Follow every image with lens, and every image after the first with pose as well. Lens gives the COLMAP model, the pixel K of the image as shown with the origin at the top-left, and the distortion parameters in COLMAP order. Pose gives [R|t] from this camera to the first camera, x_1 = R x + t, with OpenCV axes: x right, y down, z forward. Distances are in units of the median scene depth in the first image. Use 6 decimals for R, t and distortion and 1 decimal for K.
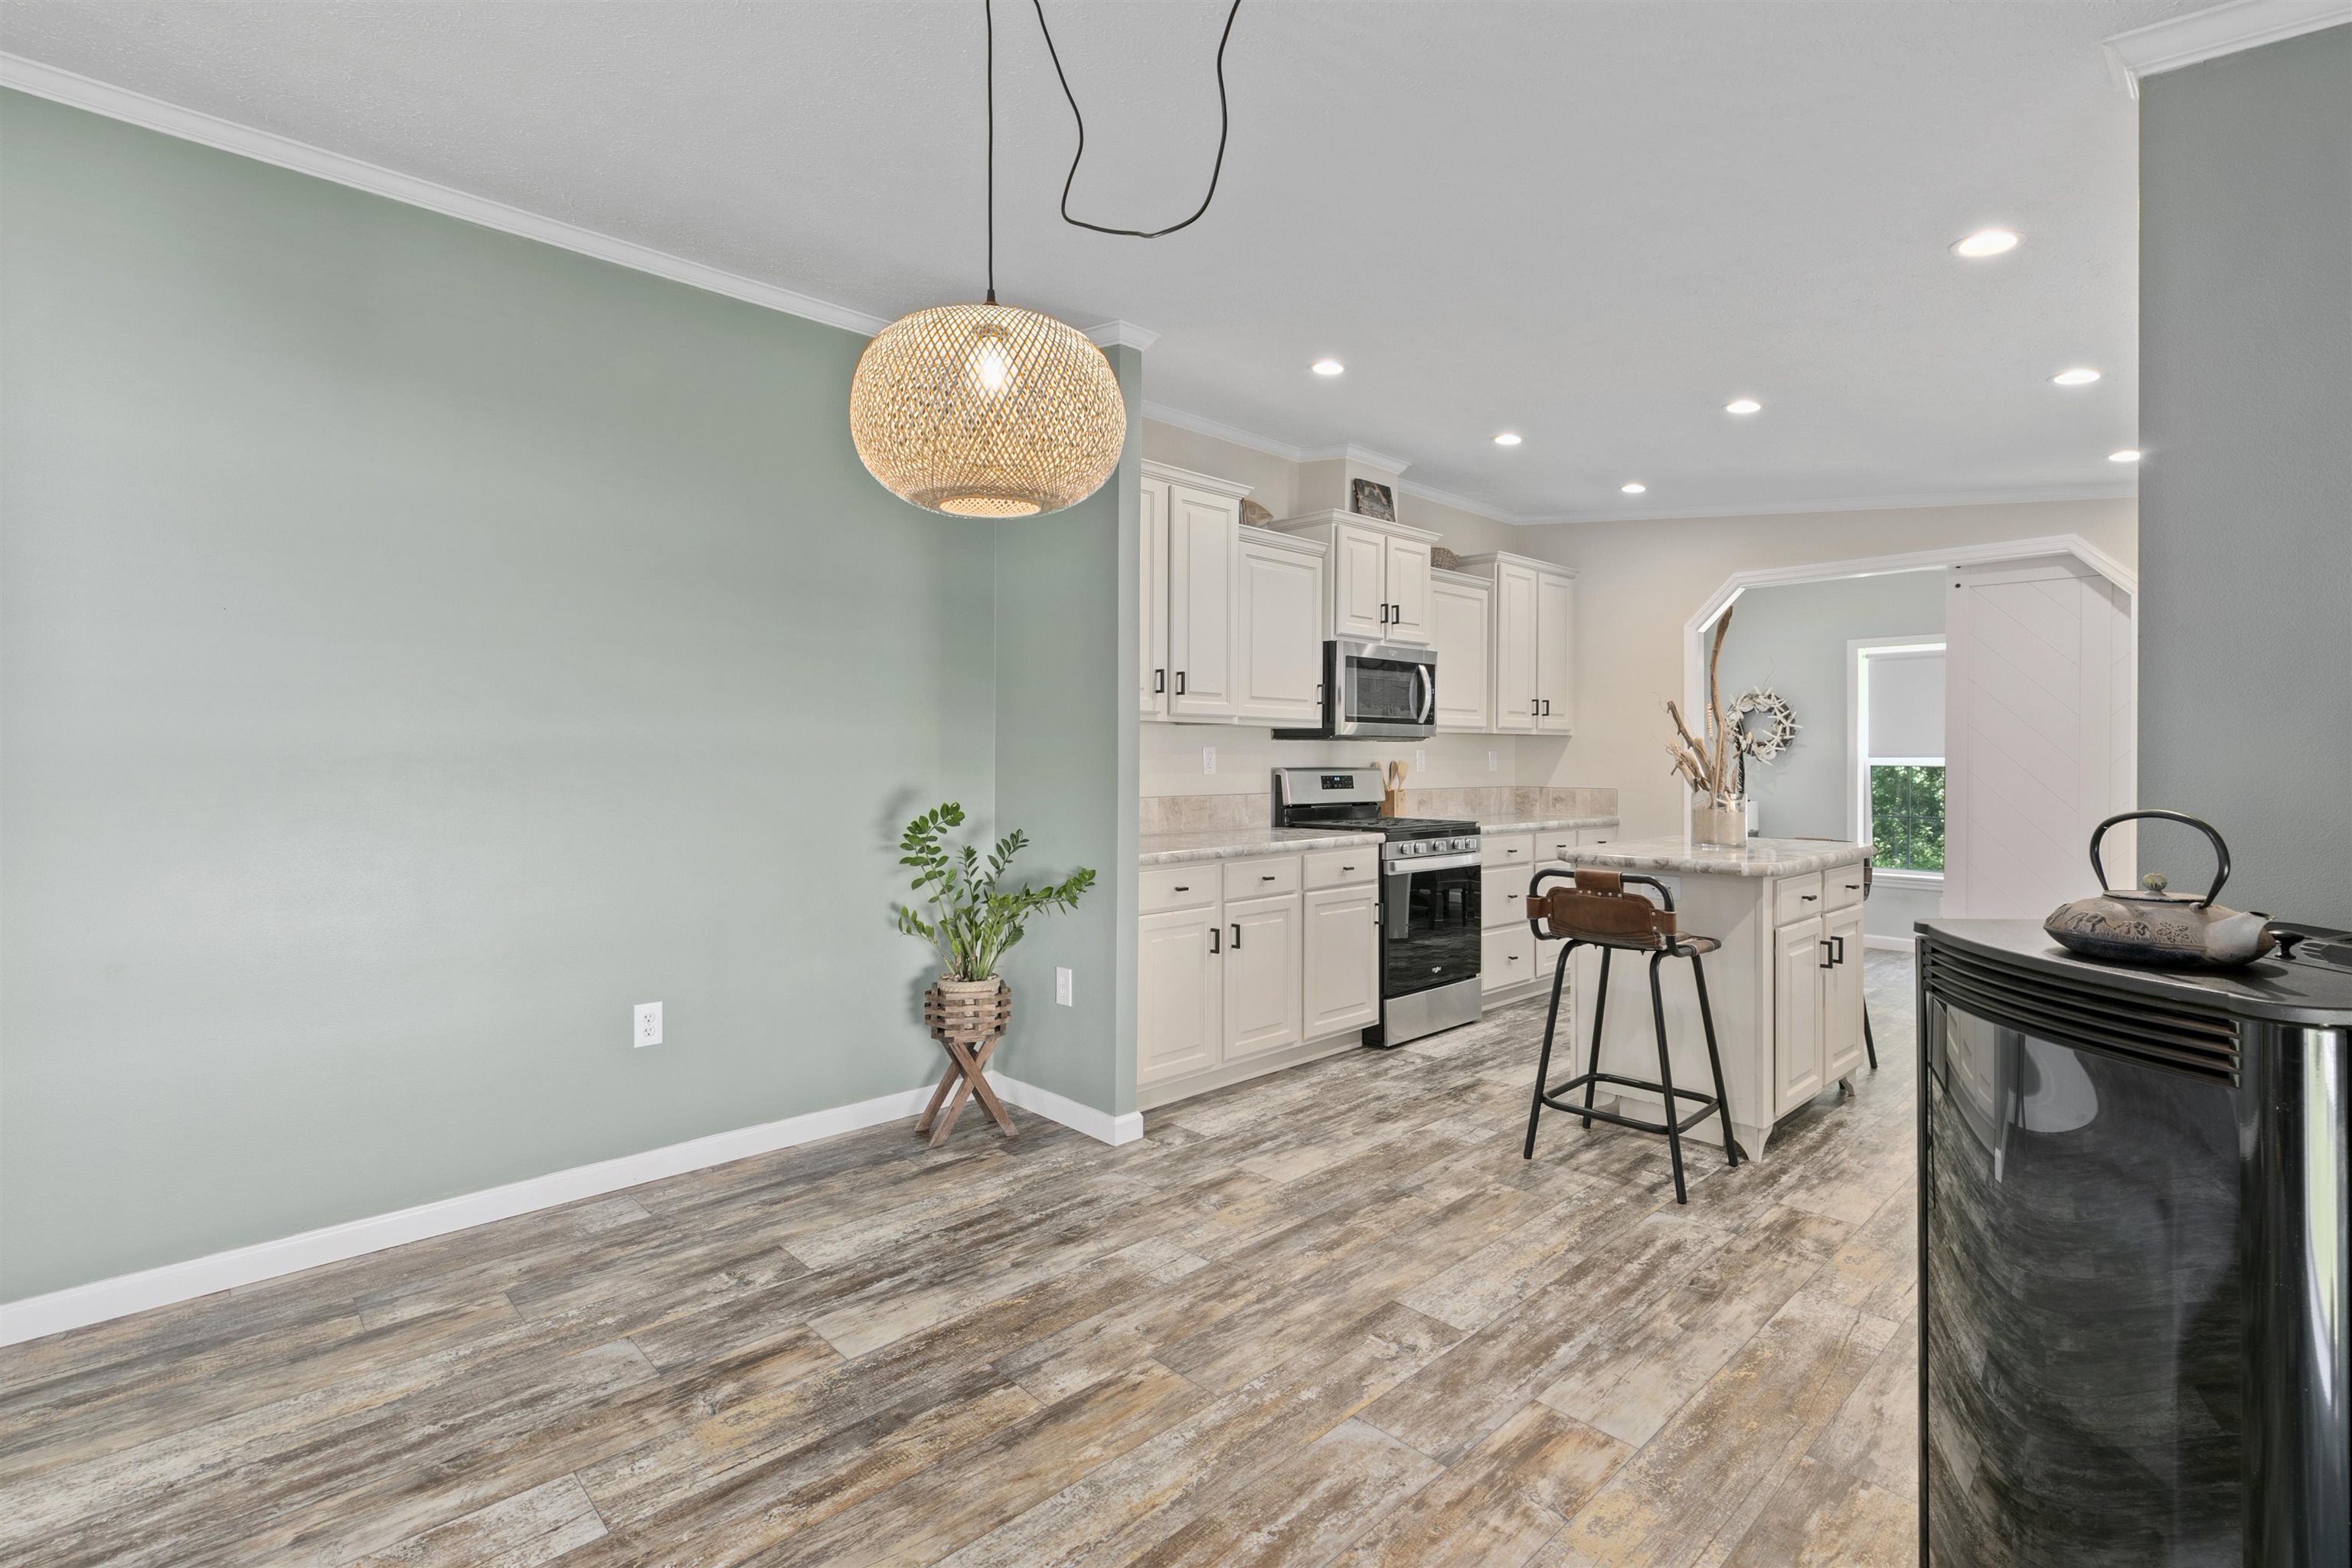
lens RADIAL K [[1104.9, 0, 1179.1], [0, 1104.9, 759.2], [0, 0, 1]] dist [0.001081, 0.000133]
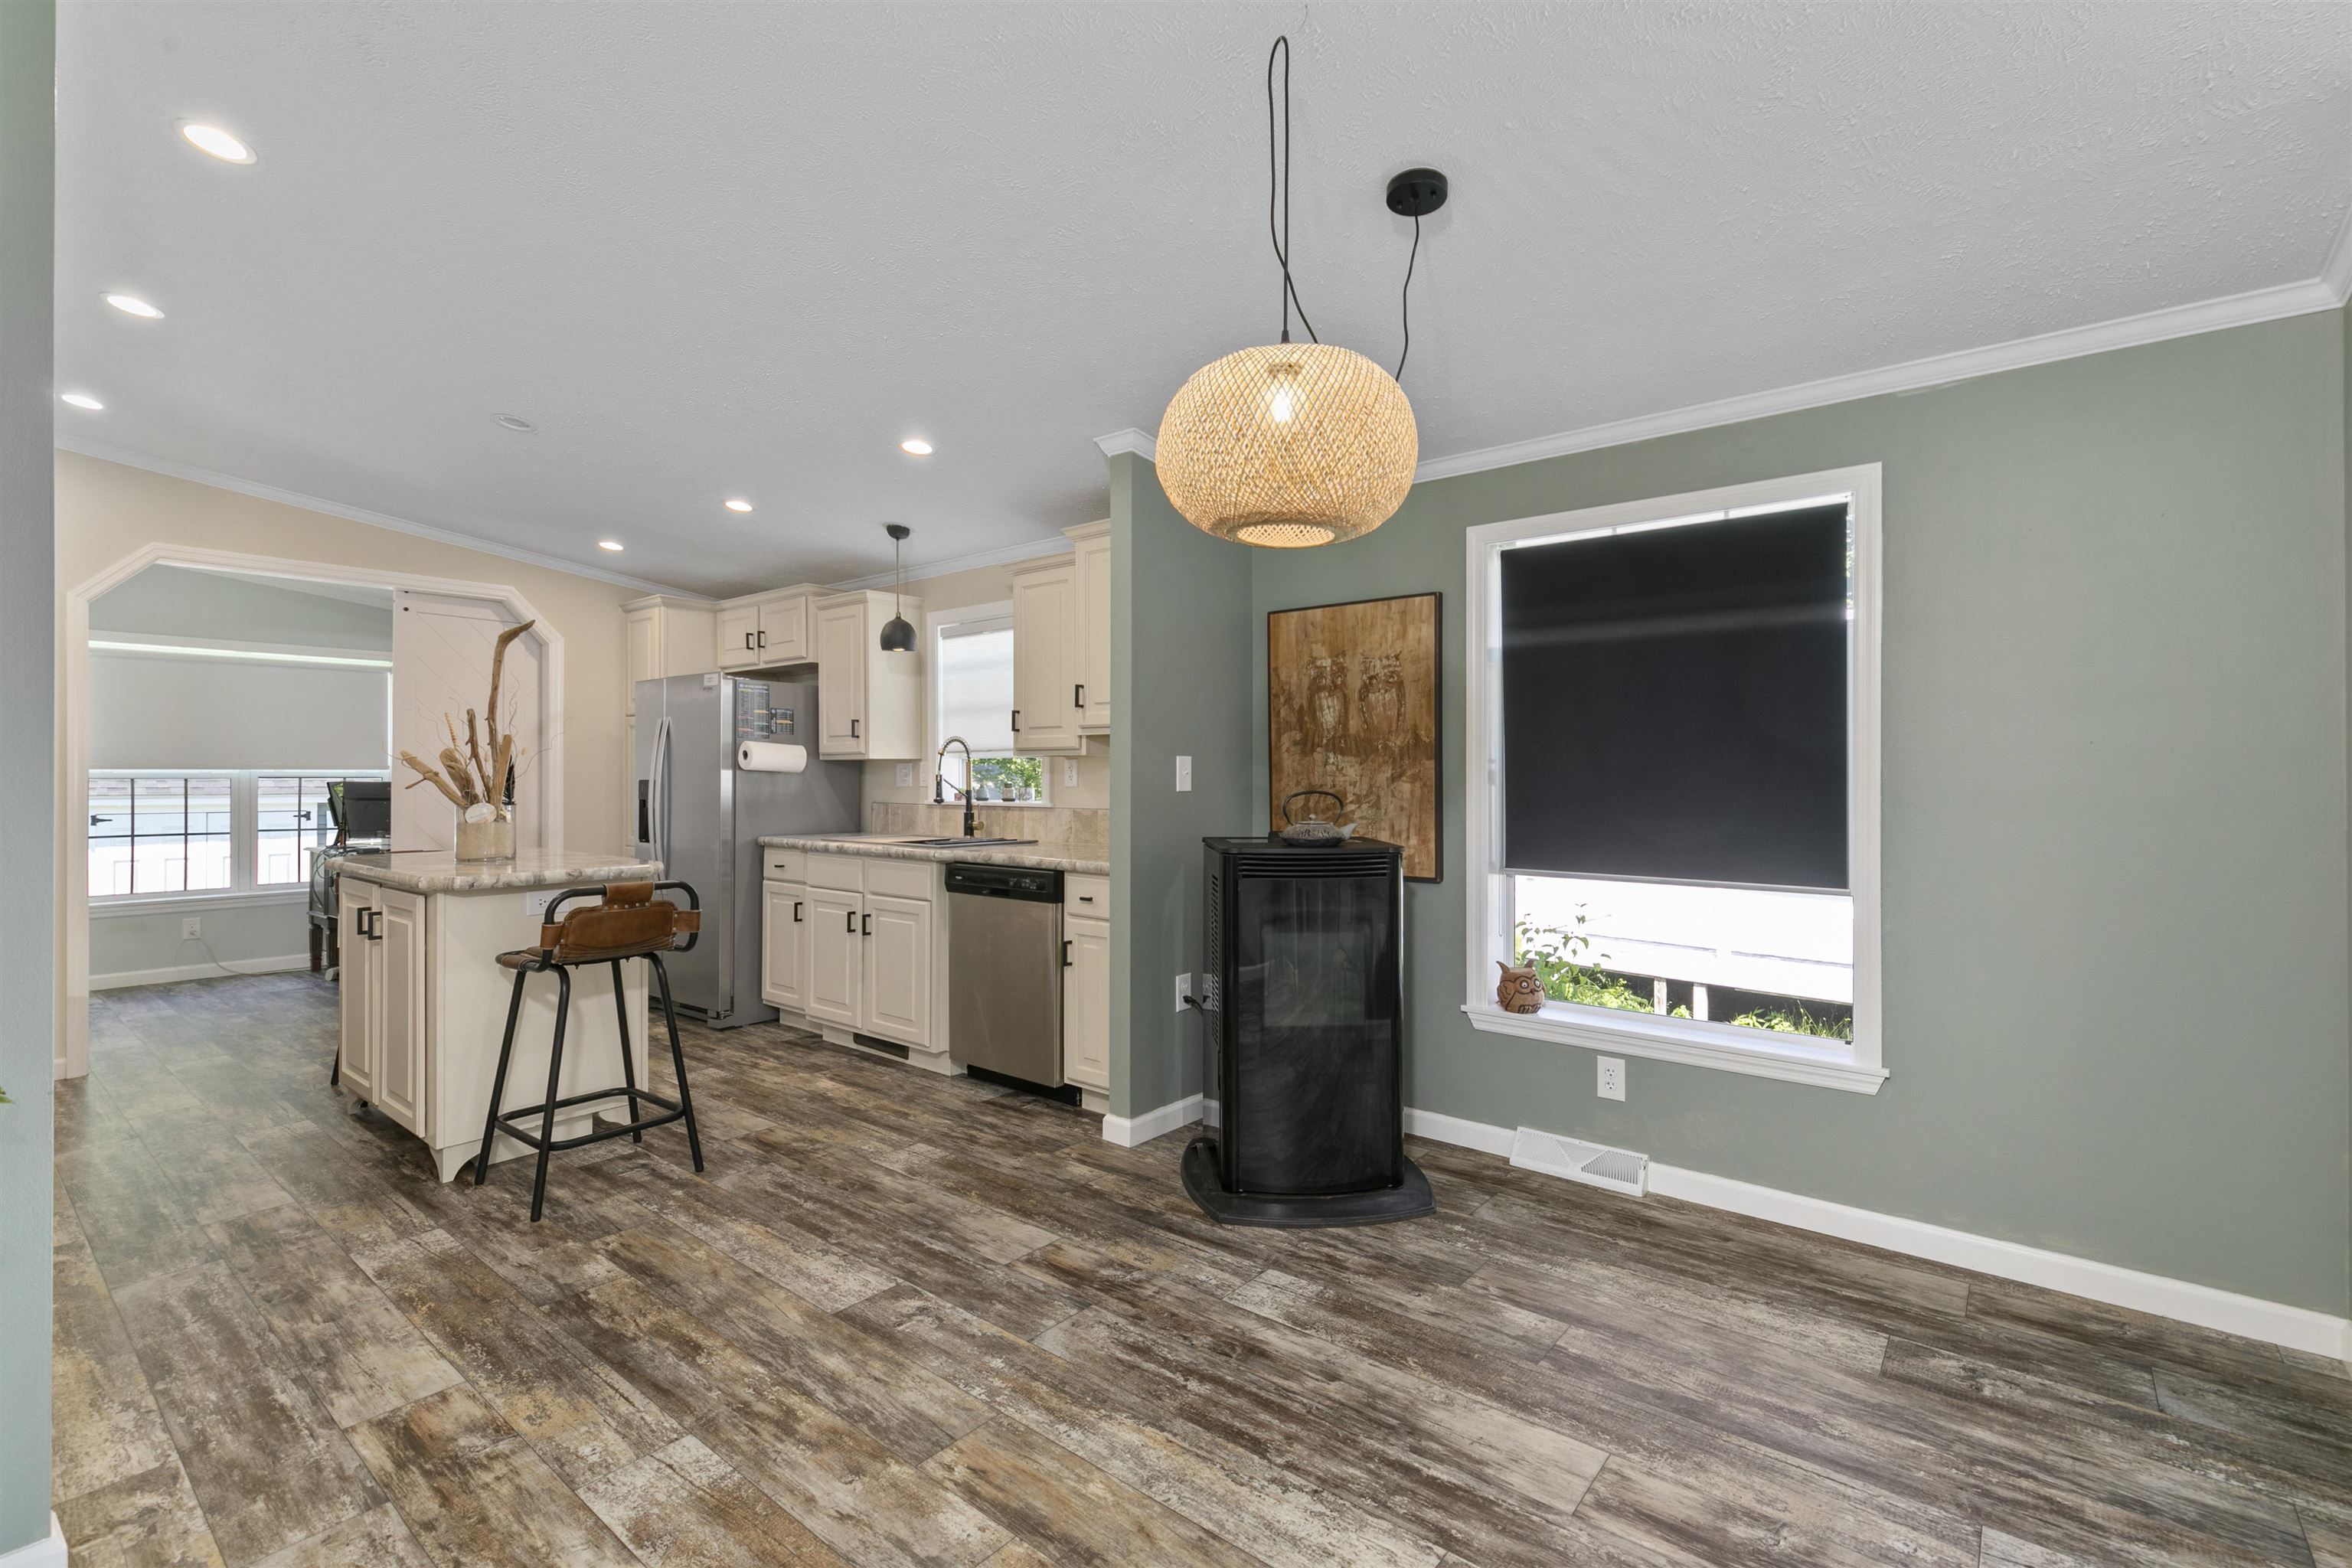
lens RADIAL K [[1025.4, 0, 1148.2], [0, 1025.4, 774.6], [0, 0, 1]] dist [0.003922, 0.000499]
pose [[-0.109662, -0.003963, 0.993961, -0.387573], [-0.000181, 0.999992, 0.003967, -0.000290], [-0.993969, 0.000255, -0.109662, 0.419366]]
